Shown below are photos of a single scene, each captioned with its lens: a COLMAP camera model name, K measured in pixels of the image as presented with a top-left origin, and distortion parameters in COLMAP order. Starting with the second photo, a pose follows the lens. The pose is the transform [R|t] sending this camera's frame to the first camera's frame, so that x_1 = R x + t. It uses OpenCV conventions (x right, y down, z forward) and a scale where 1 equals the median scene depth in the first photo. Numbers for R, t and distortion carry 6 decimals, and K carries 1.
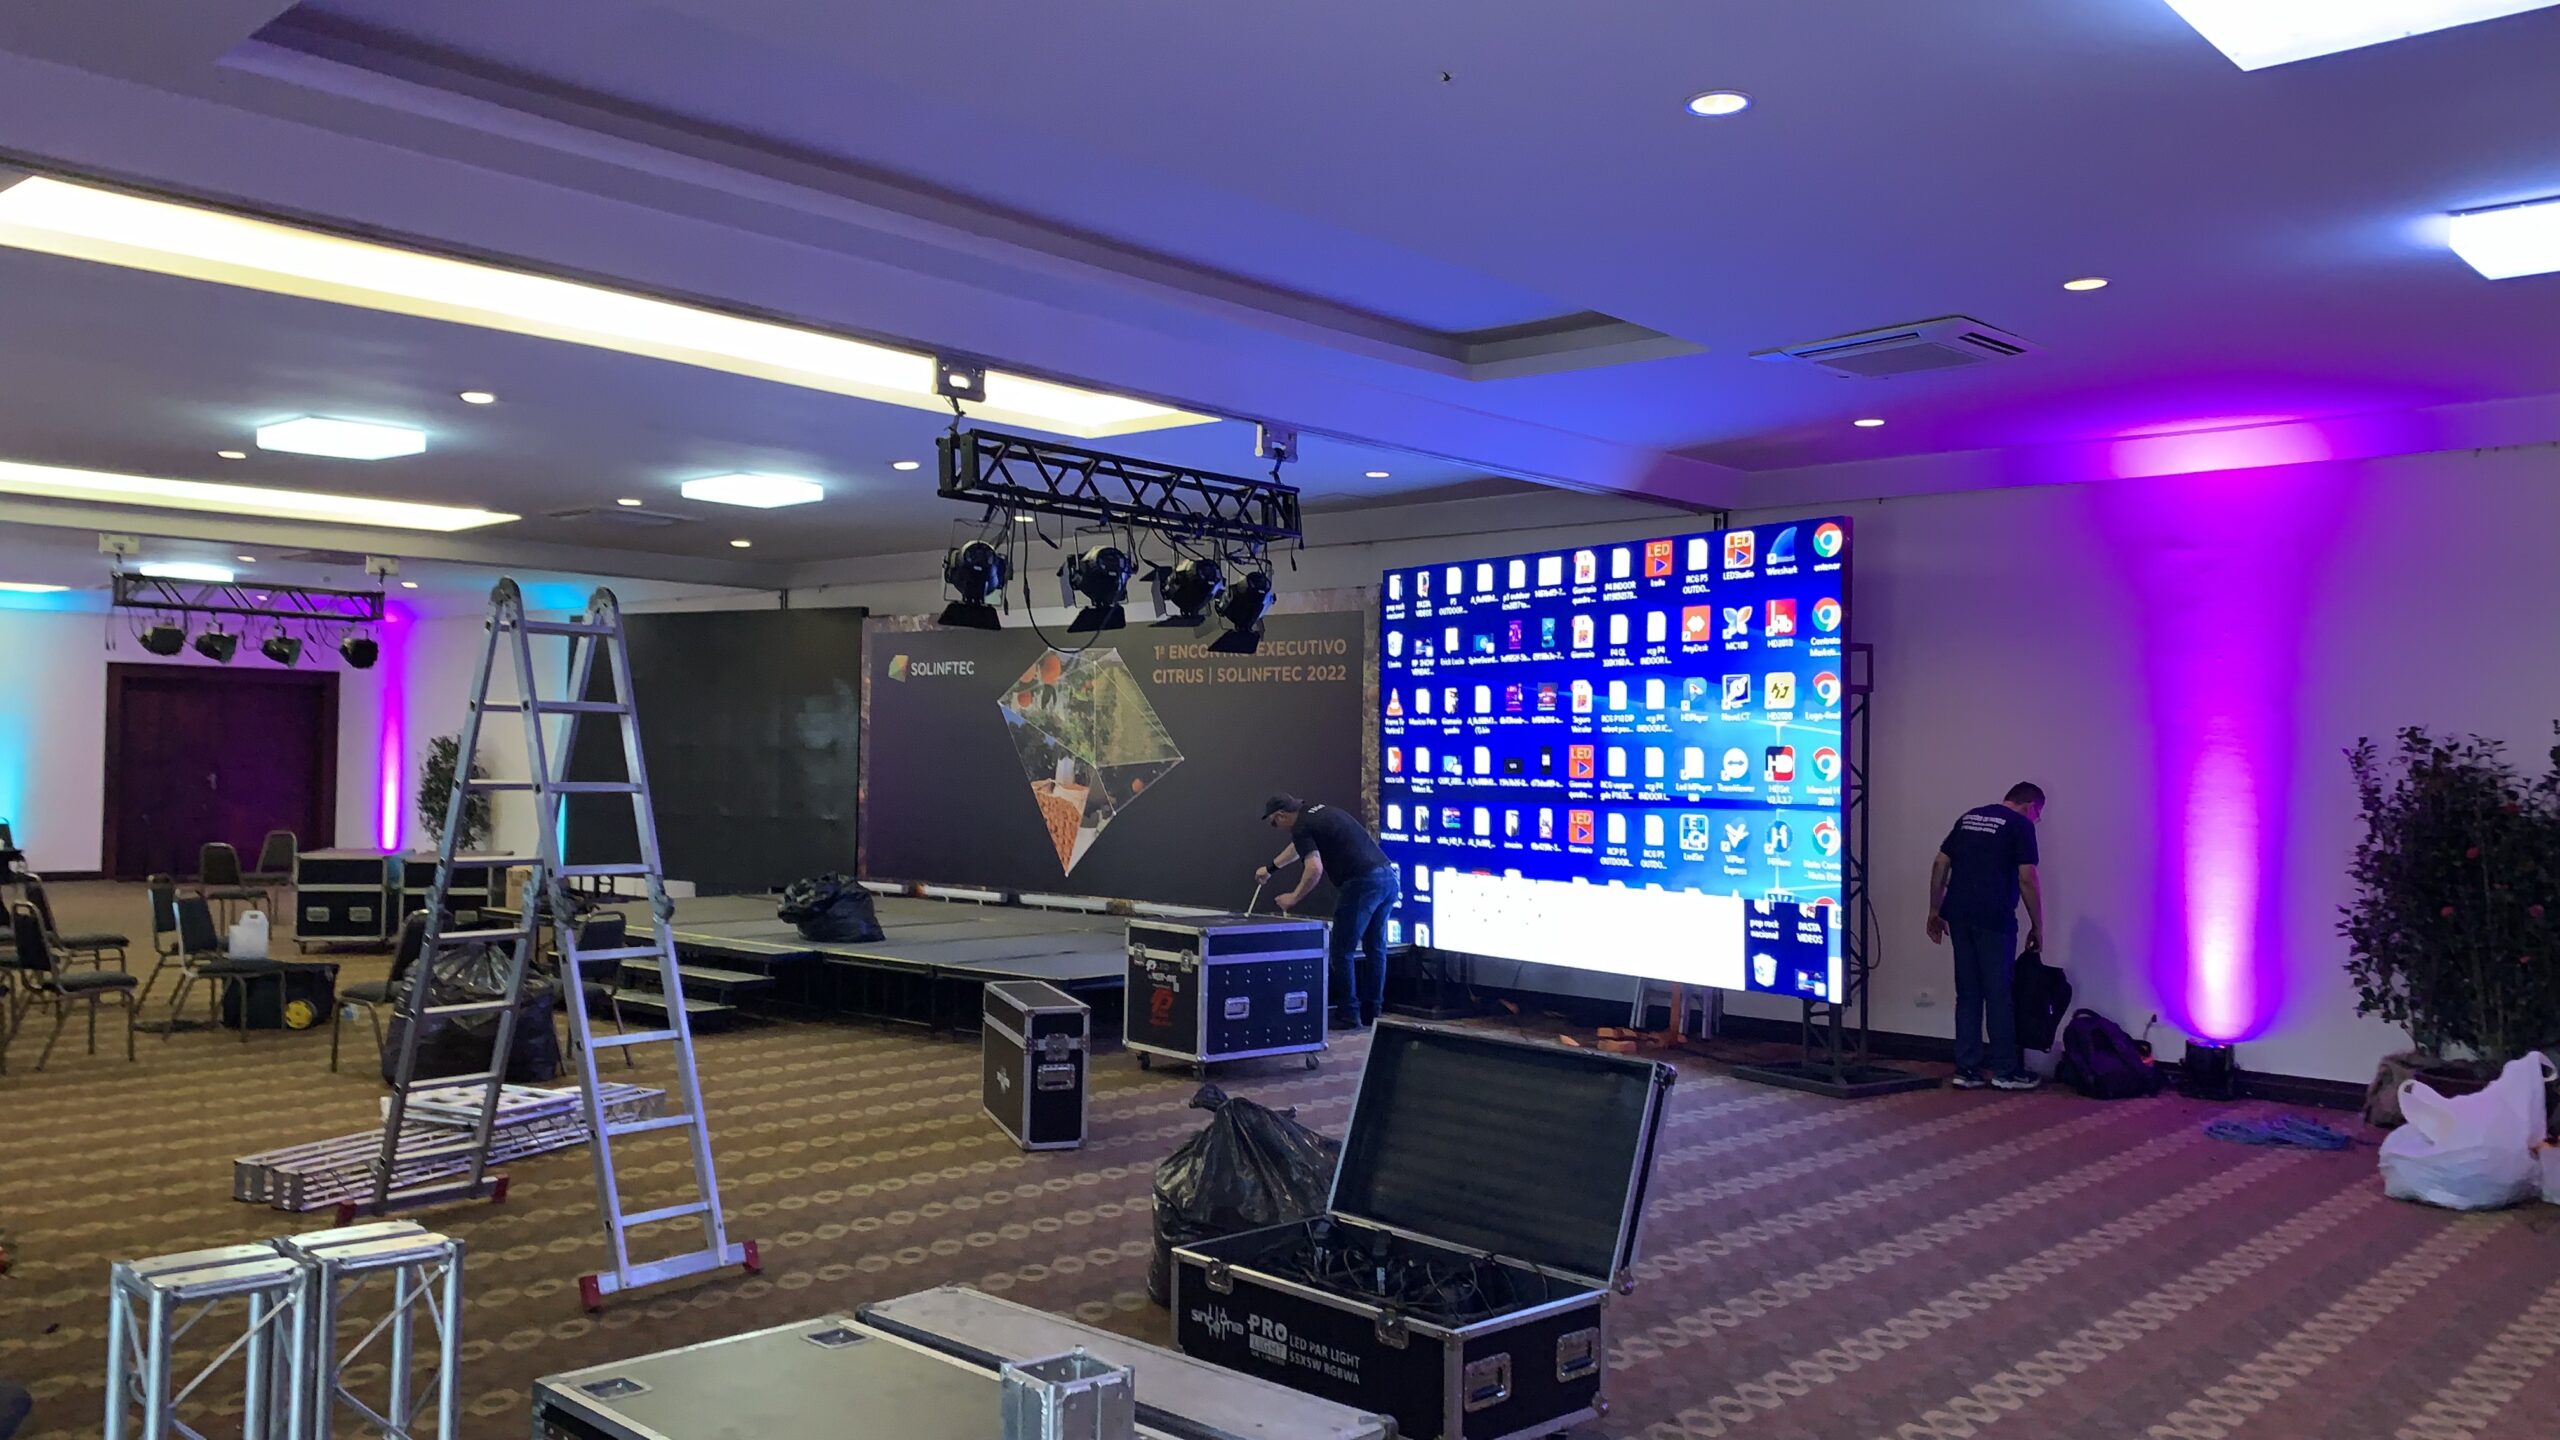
lens RADIAL K [[1963.2, 0, 1282.7], [0, 1963.2, 730.6], [0, 0, 1]] dist [0.039163, -0.011120]
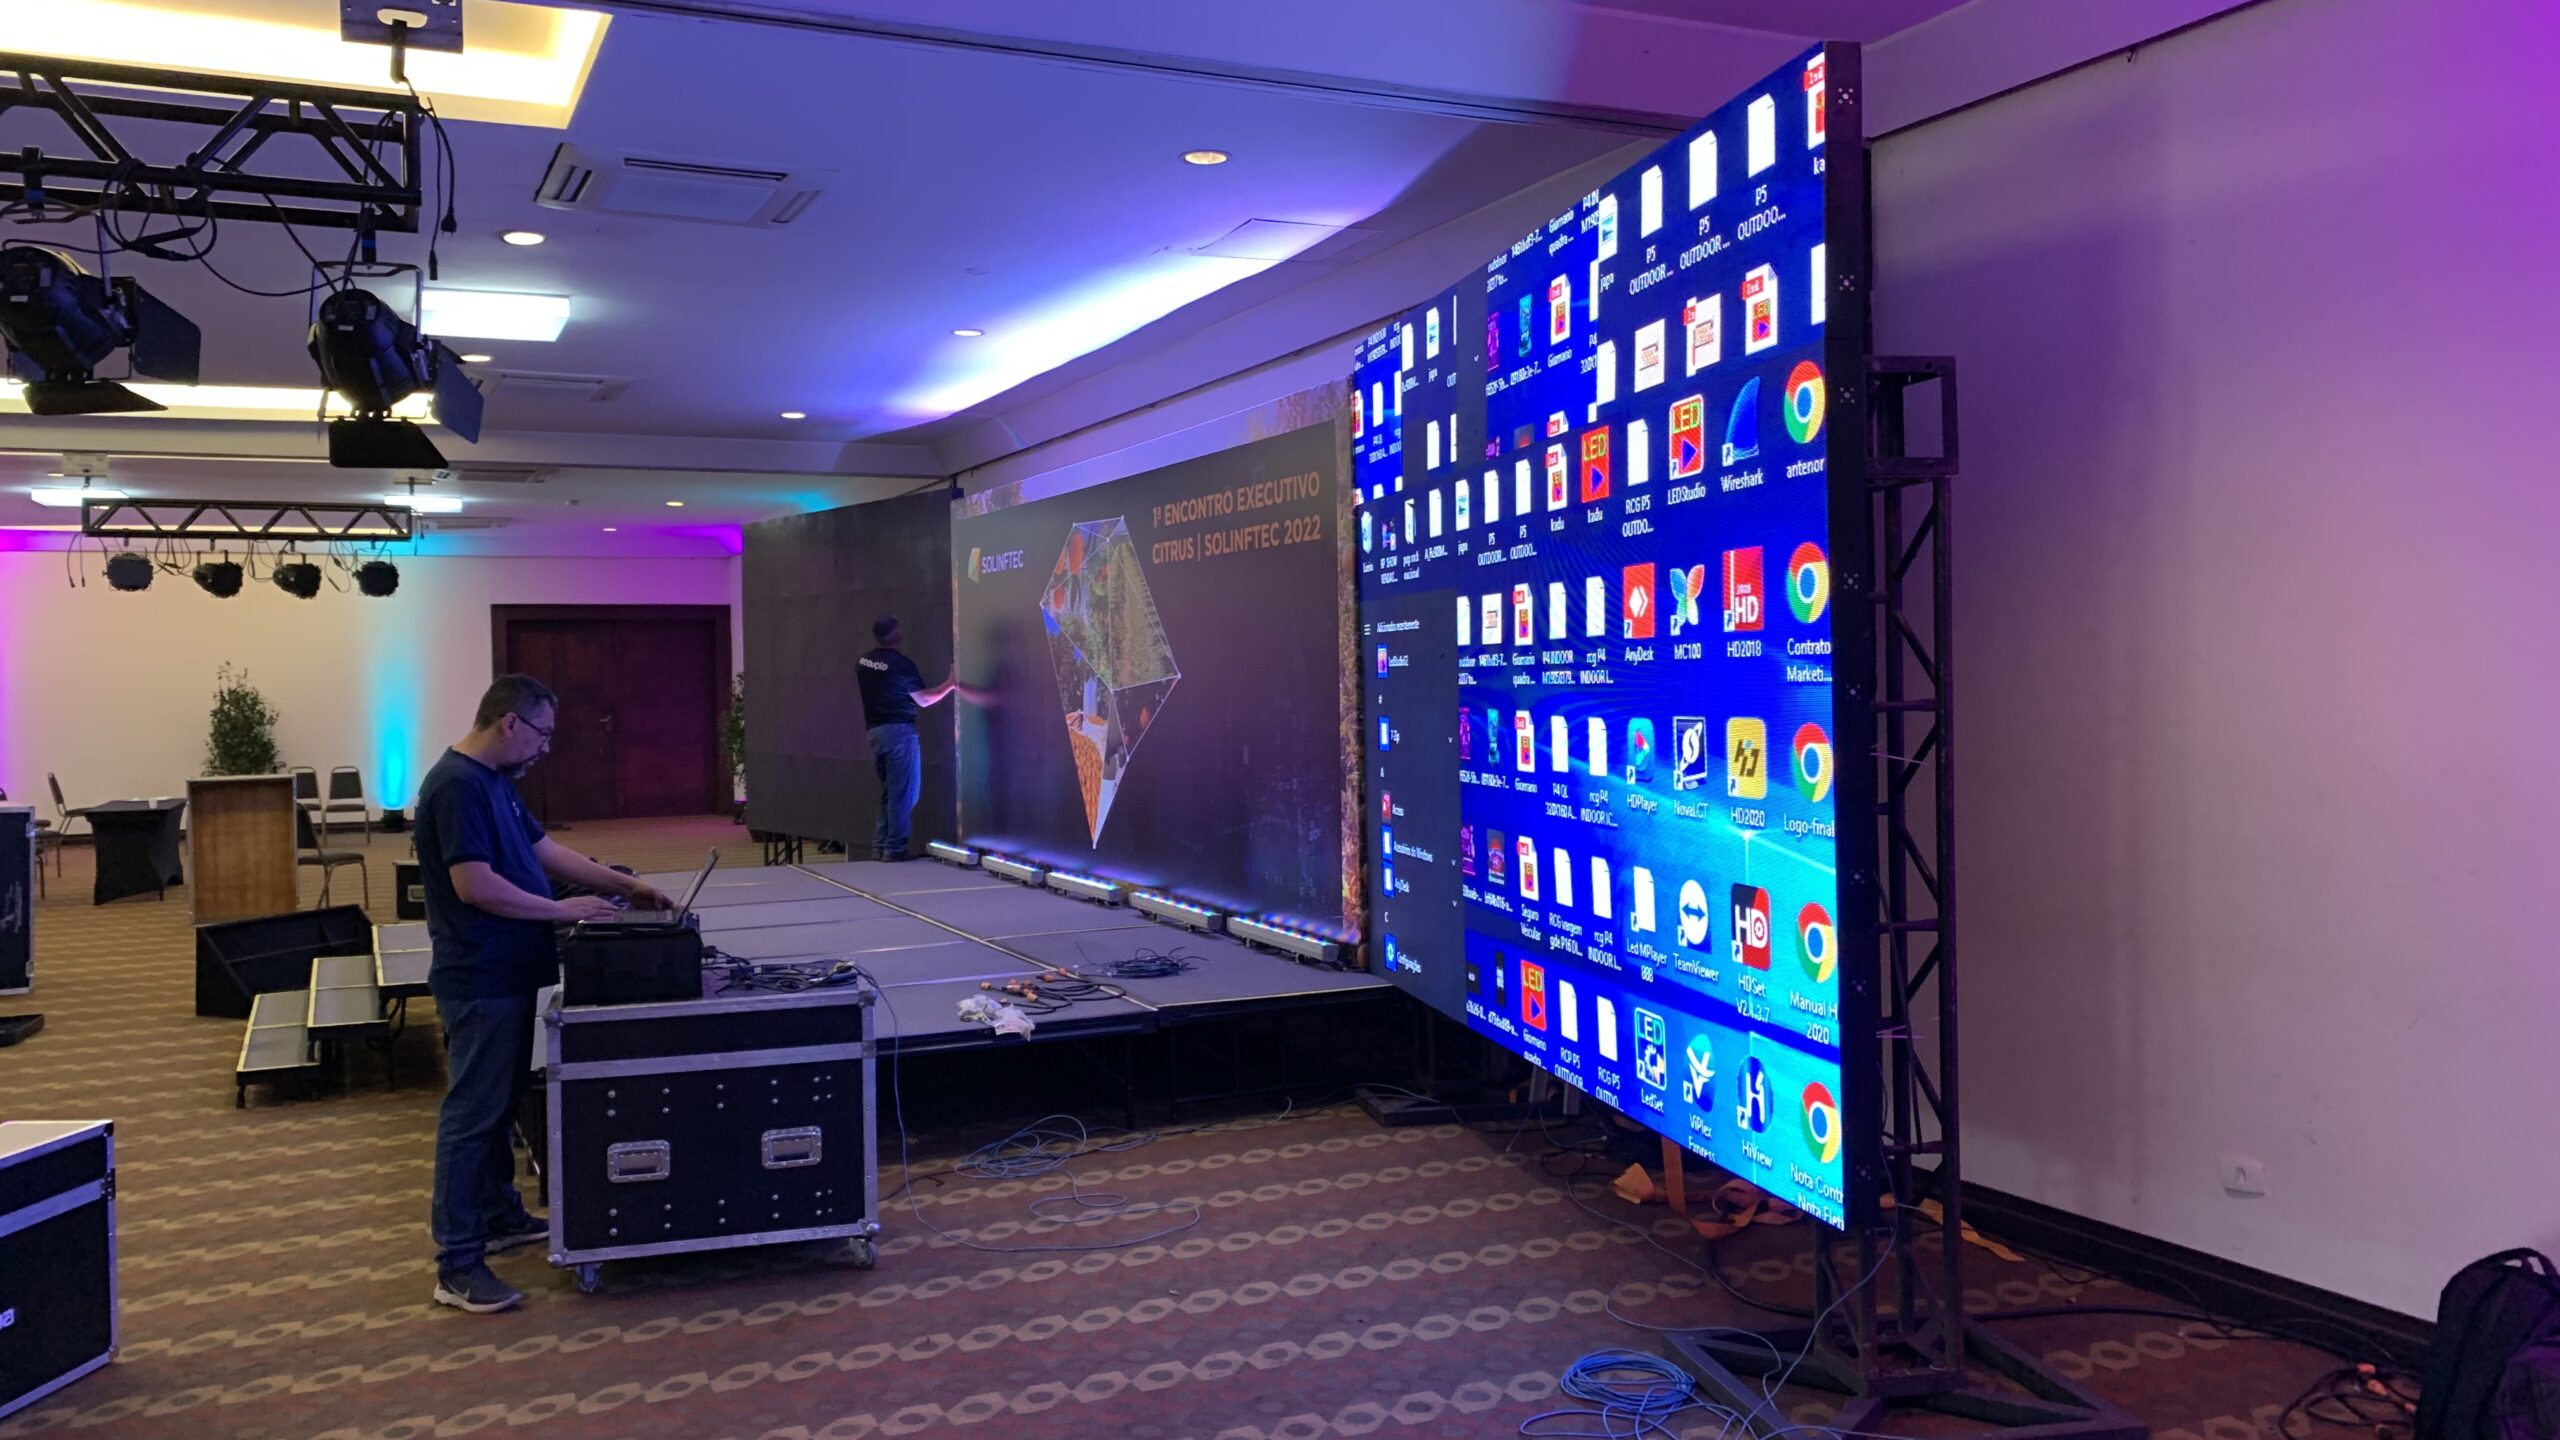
lens RADIAL K [[1963.2, 0, 1274.9], [0, 1963.2, 714.6], [0, 0, 1]] dist [0.039163, -0.011120]
pose [[0.927299, -0.021571, -0.373701, 0.207375], [0.034270, 0.999038, 0.027370, 0.009127], [0.372751, -0.038187, 0.927145, 0.401204]]
